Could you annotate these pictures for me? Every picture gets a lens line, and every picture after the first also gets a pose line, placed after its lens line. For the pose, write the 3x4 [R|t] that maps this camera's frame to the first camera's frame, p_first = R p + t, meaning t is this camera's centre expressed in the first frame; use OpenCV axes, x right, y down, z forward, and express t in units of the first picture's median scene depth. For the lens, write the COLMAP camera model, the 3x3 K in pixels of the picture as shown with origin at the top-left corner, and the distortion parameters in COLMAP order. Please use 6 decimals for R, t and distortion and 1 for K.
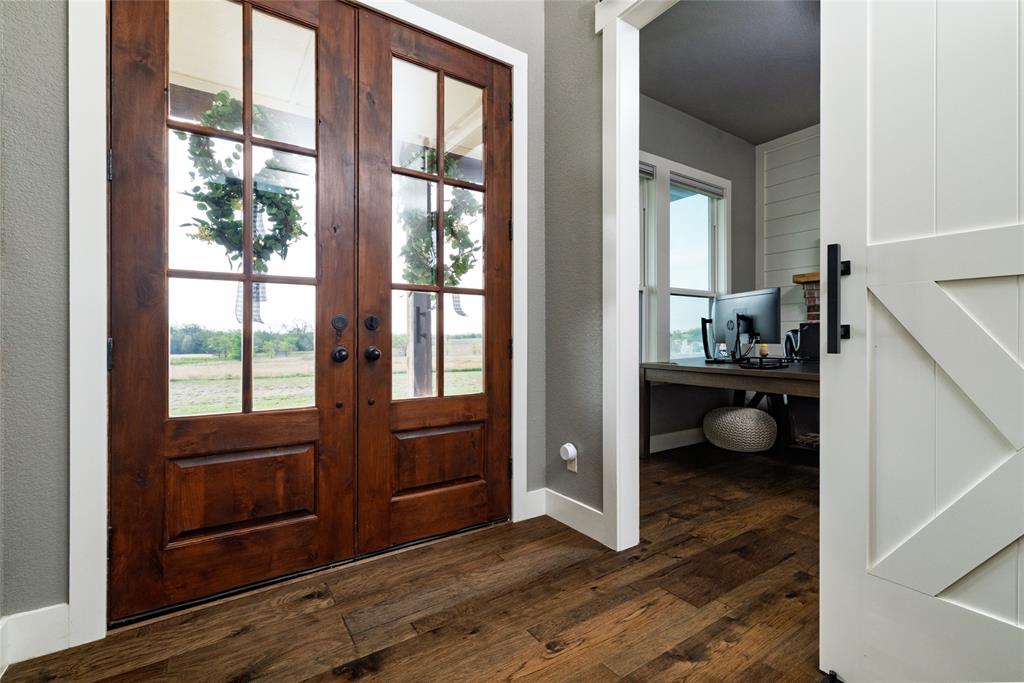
lens RADIAL K [[457.5, 0, 515.6], [0, 457.5, 337.1], [0, 0, 1]] dist [-0.000627, 0.000325]
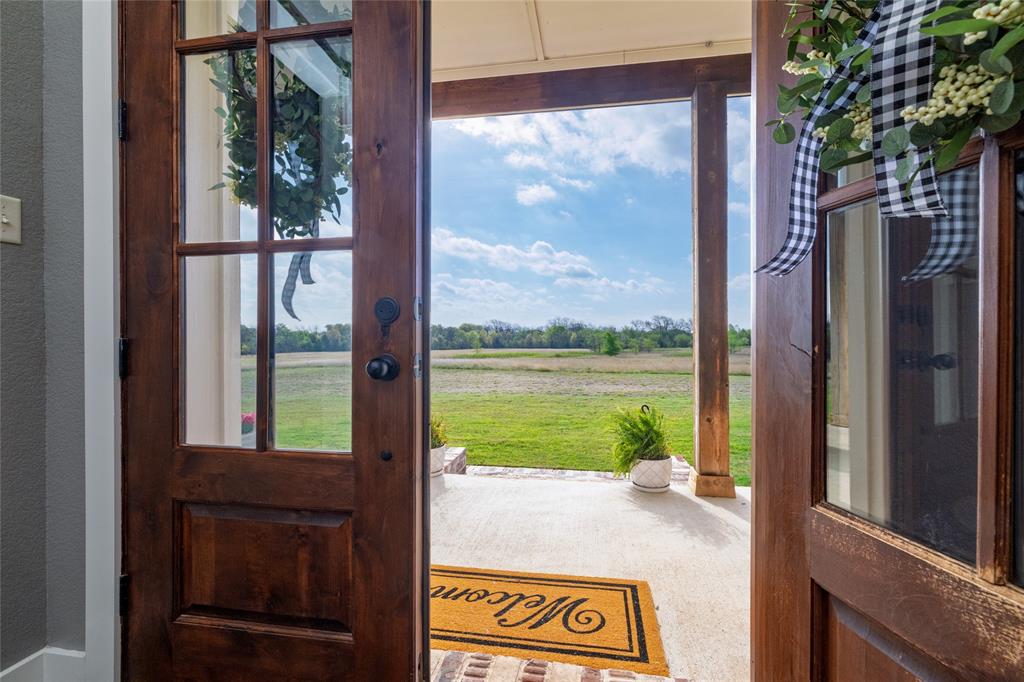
lens RADIAL K [[457.5, 0, 515.6], [0, 457.5, 336.6], [0, 0, 1]] dist [-0.000627, 0.000325]
pose [[0.725569, 0.002466, -0.688145, 0.129640], [0.000862, 0.999990, 0.004492, -0.002745], [0.688149, -0.003853, 0.725559, 0.741928]]
